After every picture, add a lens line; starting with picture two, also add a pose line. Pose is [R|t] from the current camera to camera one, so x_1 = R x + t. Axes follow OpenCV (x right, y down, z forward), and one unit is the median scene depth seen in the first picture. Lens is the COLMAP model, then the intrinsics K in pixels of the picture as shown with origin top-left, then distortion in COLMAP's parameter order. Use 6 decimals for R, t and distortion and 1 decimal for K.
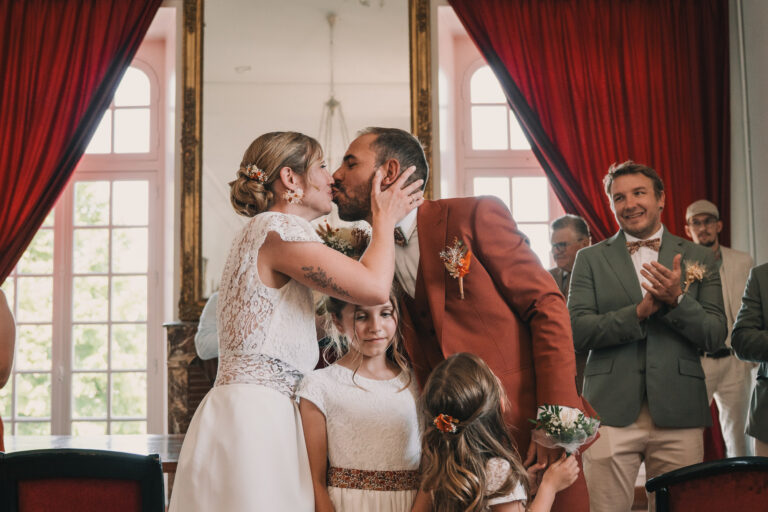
lens RADIAL K [[952.1, 0, 384.4], [0, 952.1, 258.7], [0, 0, 1]] dist [-0.094302, 0.000000]
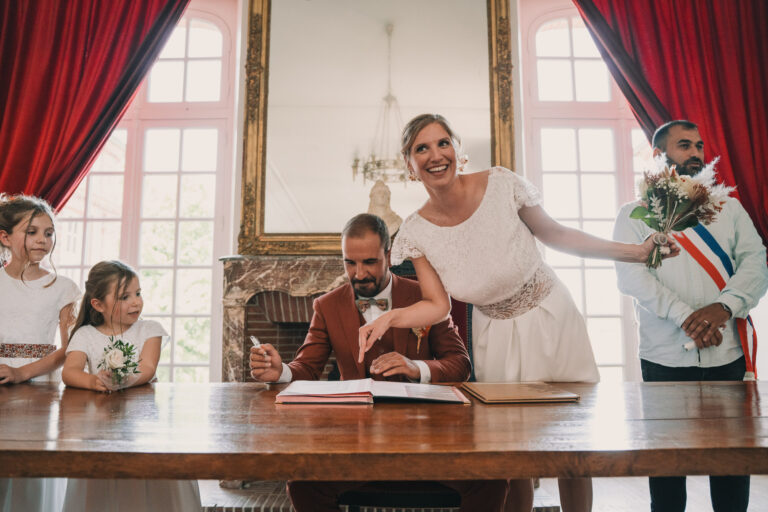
lens RADIAL K [[618.4, 0, 384.1], [0, 618.4, 251.1], [0, 0, 1]] dist [-0.089490, 0.000713]
pose [[0.999374, 0.009255, -0.034160, -0.055073], [-0.010239, 0.999535, -0.028728, 0.074732], [0.033878, 0.029060, 0.999003, 0.405348]]
